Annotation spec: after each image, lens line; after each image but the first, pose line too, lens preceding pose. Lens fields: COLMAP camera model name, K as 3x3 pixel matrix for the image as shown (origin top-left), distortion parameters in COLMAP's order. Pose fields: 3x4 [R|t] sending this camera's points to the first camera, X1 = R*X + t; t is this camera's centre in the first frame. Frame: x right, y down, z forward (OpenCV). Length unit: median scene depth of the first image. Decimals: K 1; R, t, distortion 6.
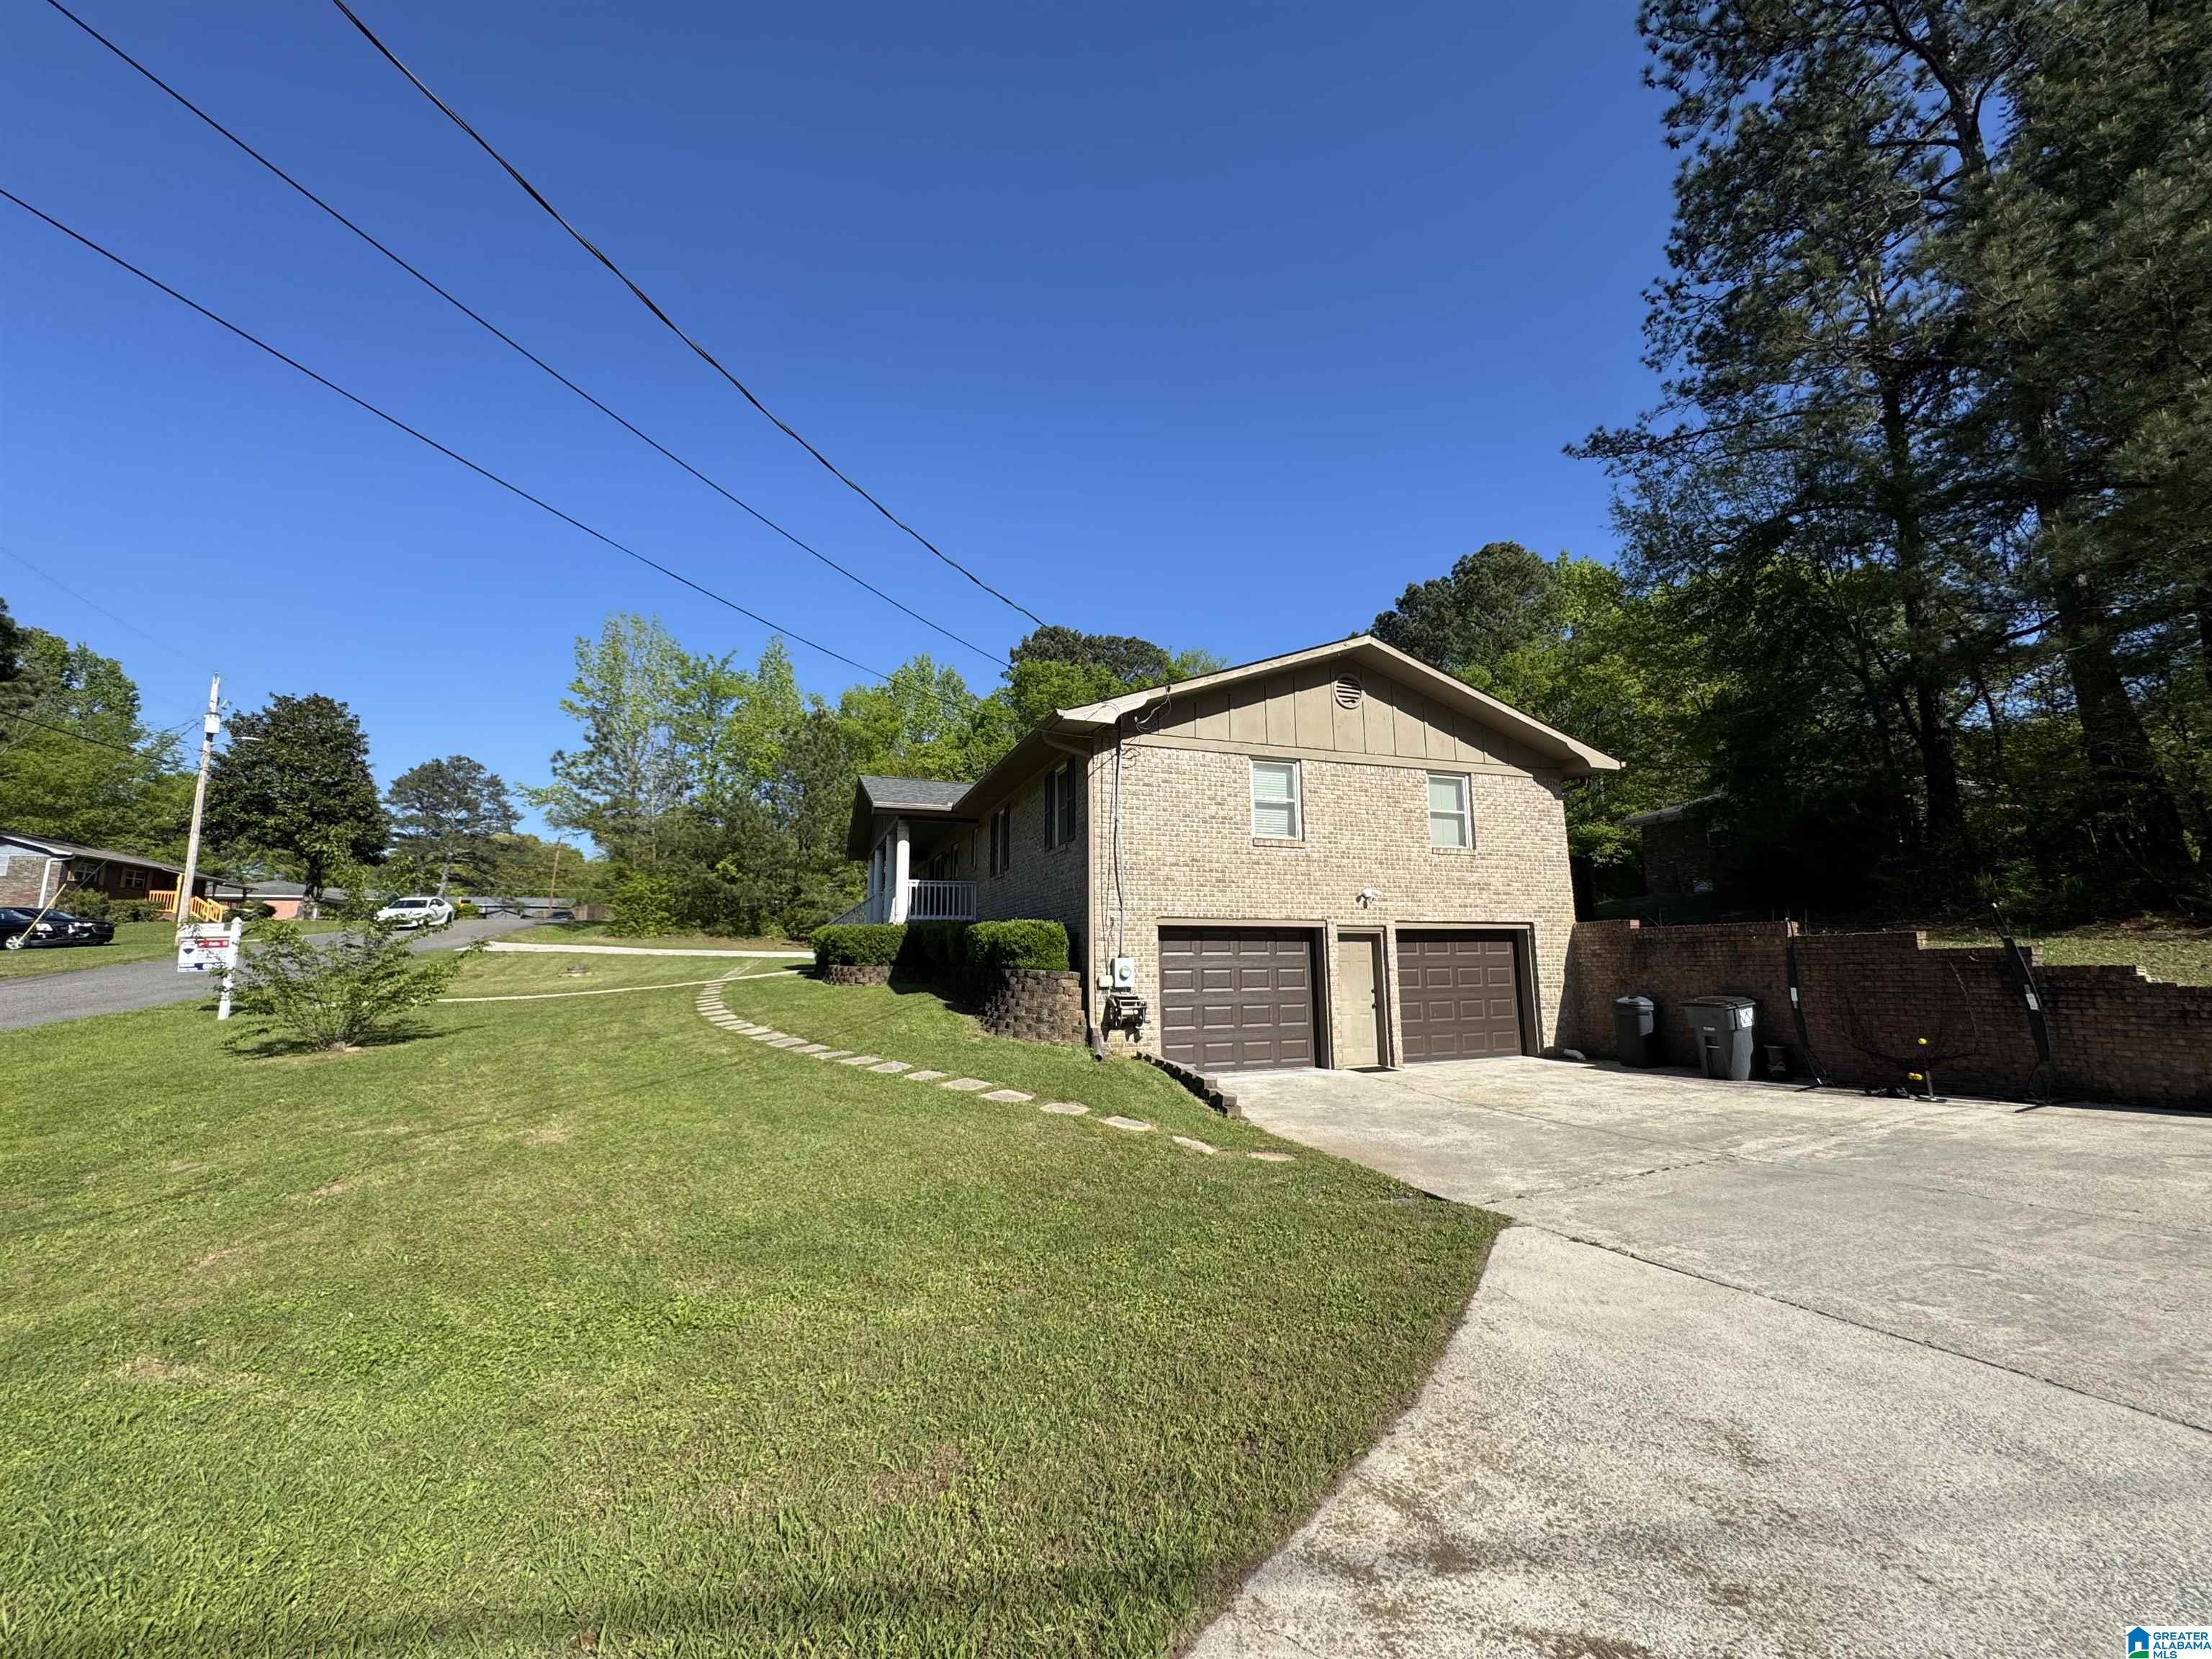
lens RADIAL K [[890.0, 0, 1109.0], [0, 890.0, 828.5], [0, 0, 1]] dist [-0.001192, -0.000729]
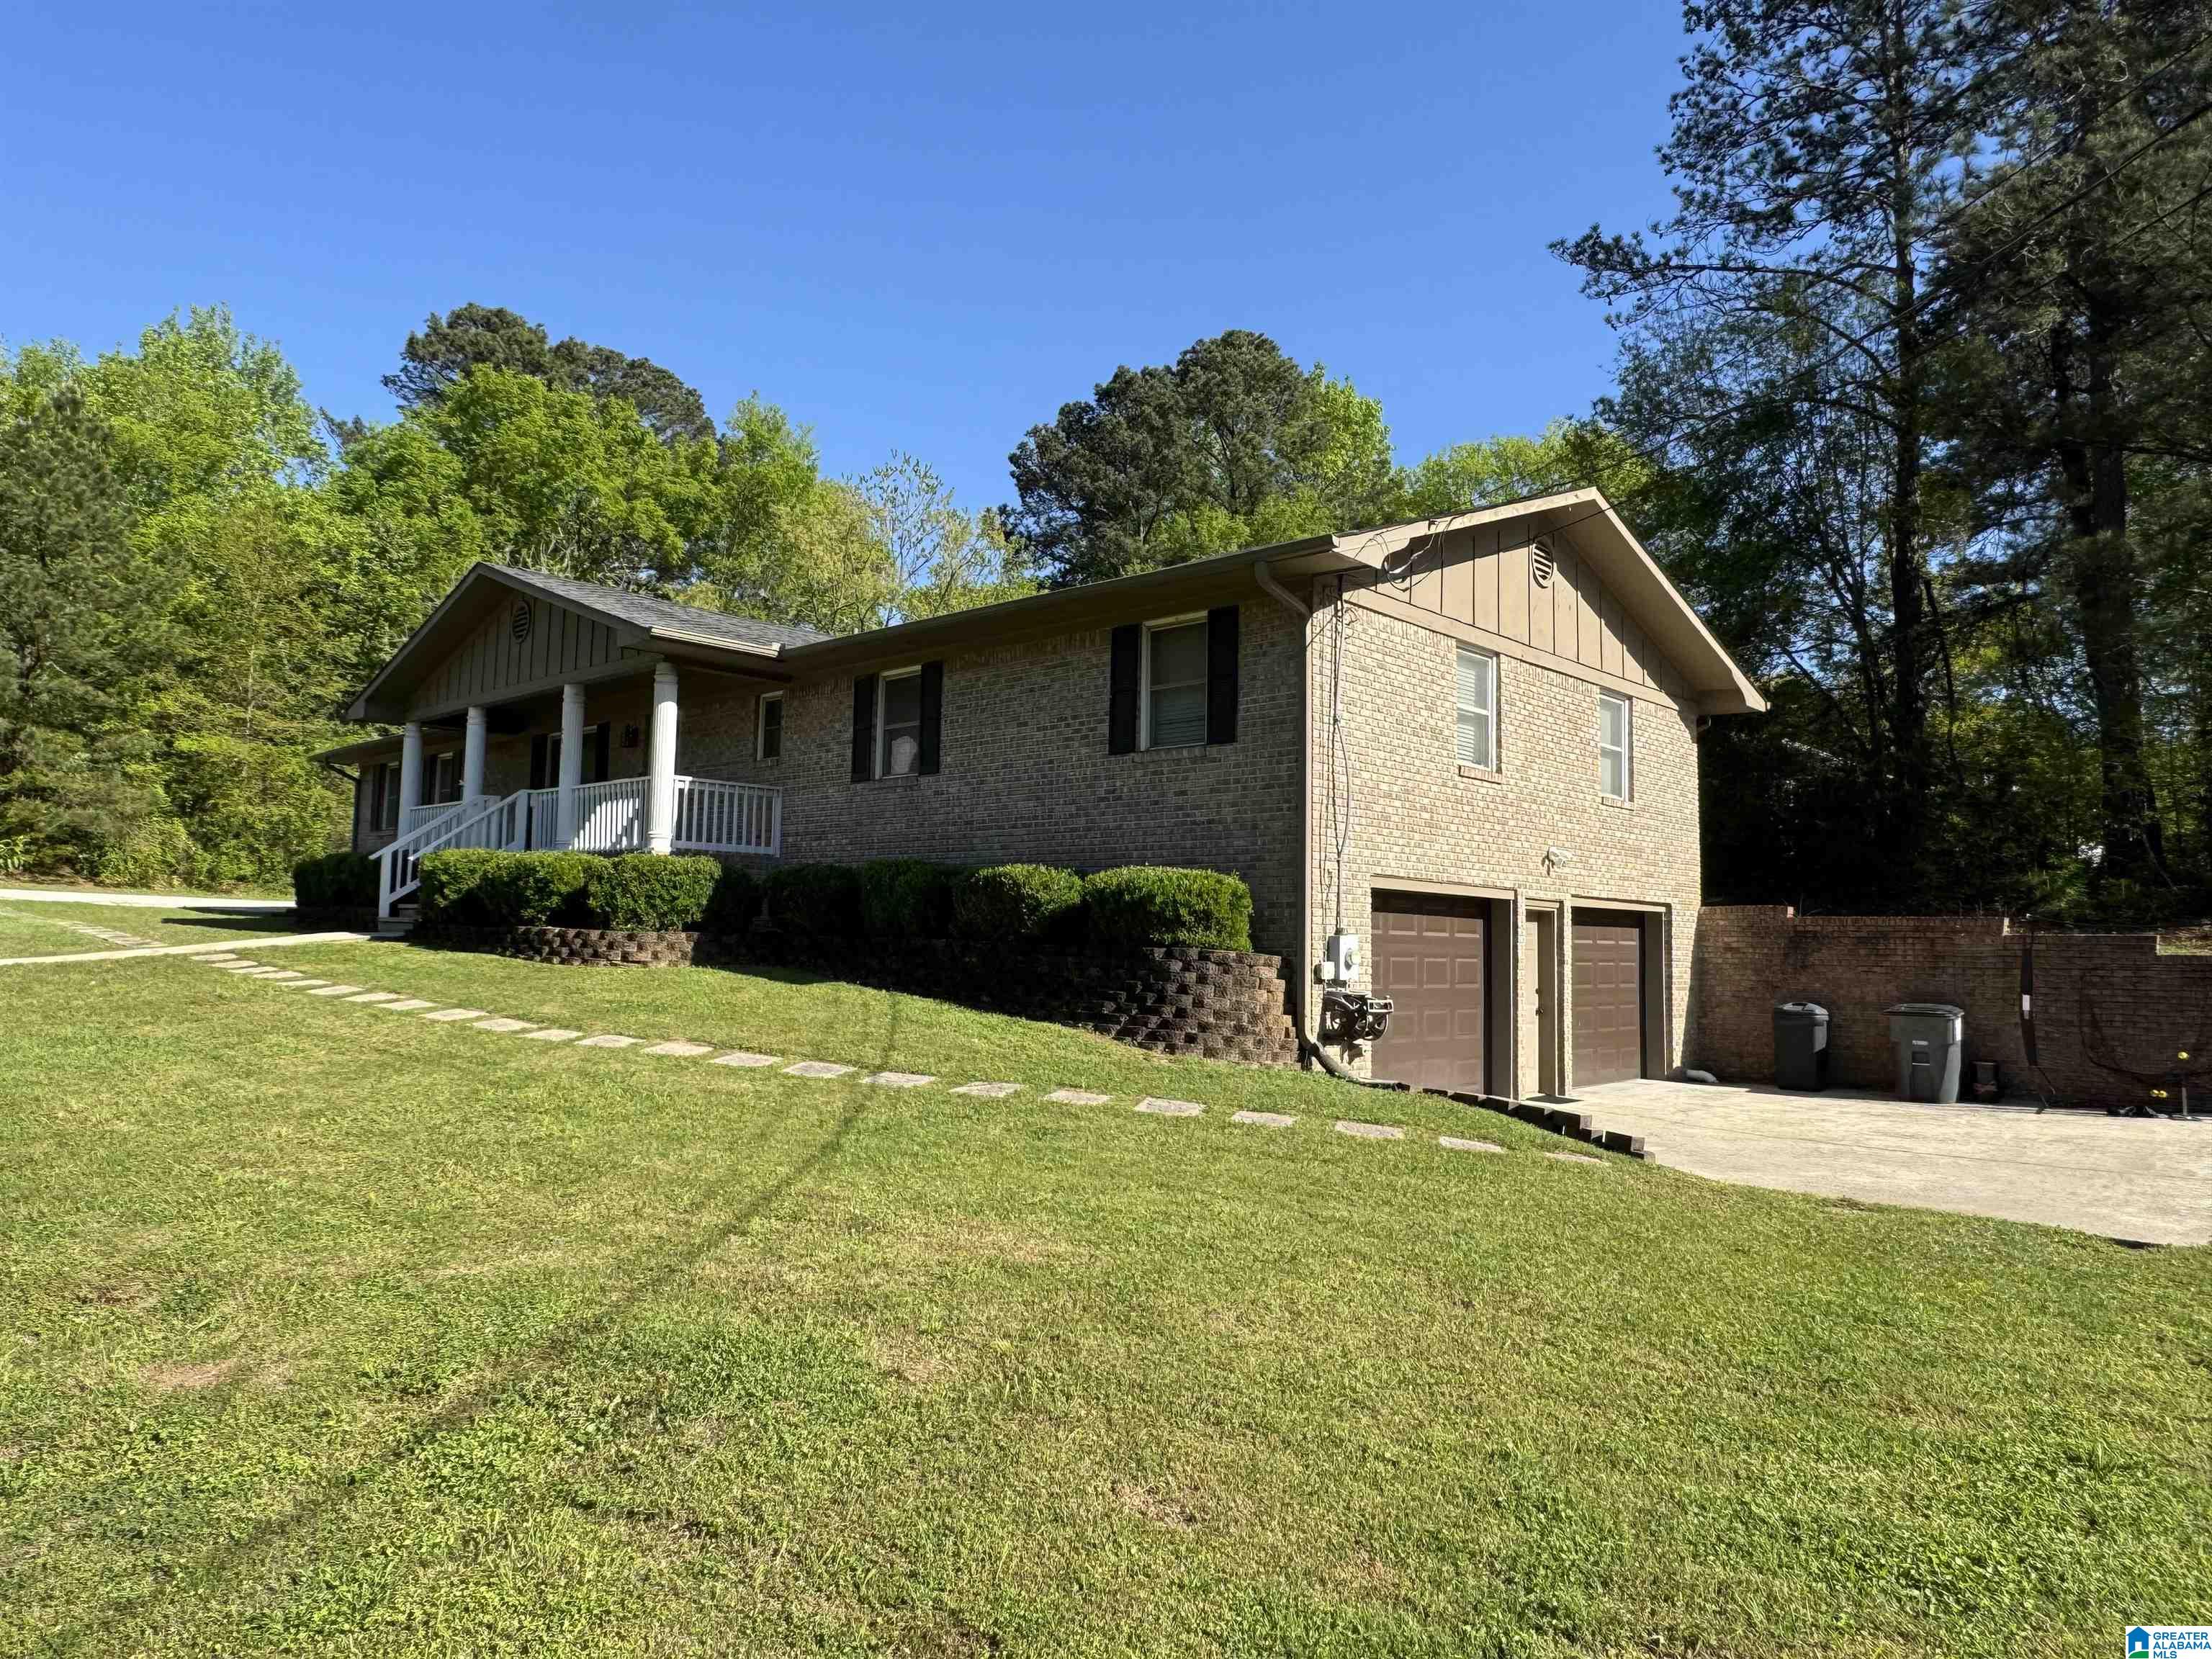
lens RADIAL K [[1461.9, 0, 1100.9], [0, 1461.9, 833.0], [0, 0, 1]] dist [-0.004984, 0.001623]
pose [[0.893816, 0.062847, 0.444009, -0.548037], [-0.096374, 0.993916, 0.053324, 0.028675], [-0.437956, -0.090452, 0.894434, 0.121309]]
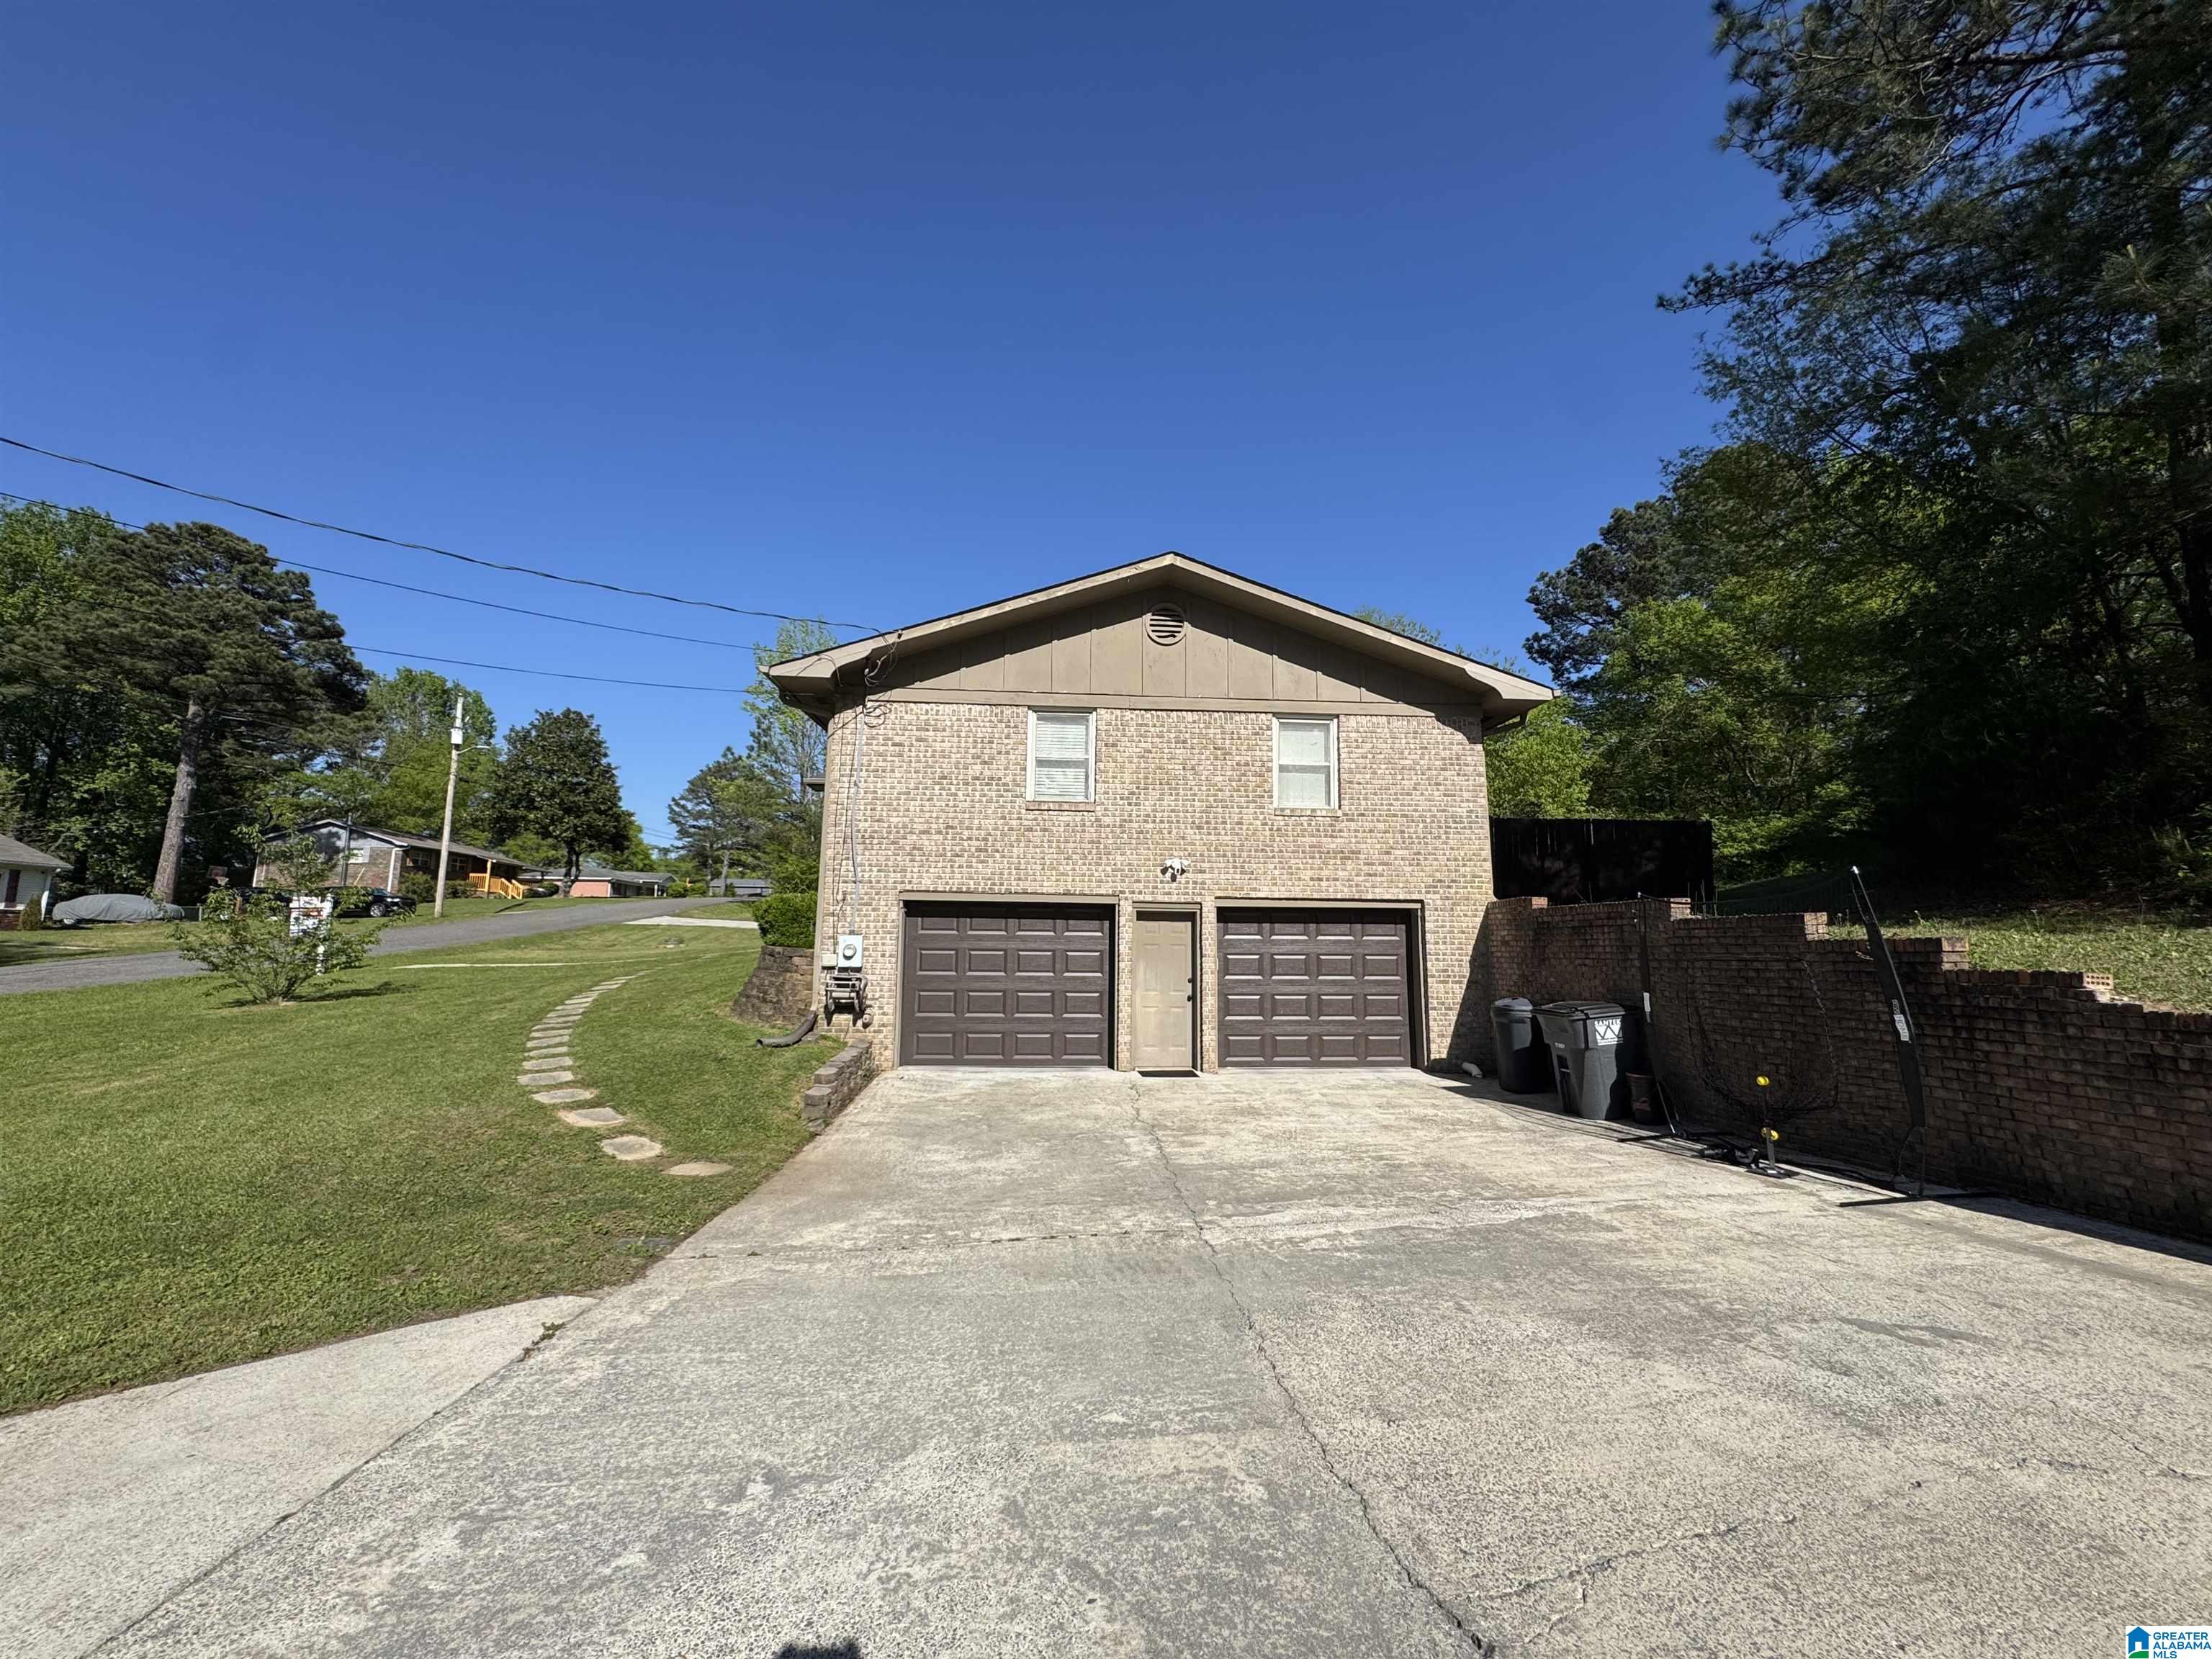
lens RADIAL K [[890.0, 0, 1107.3], [0, 890.0, 828.3], [0, 0, 1]] dist [-0.001192, -0.000729]
pose [[0.959449, -0.018007, -0.281305, 0.466094], [0.023464, 0.999596, 0.016044, 0.024589], [0.280902, -0.021994, 0.959484, 0.180185]]
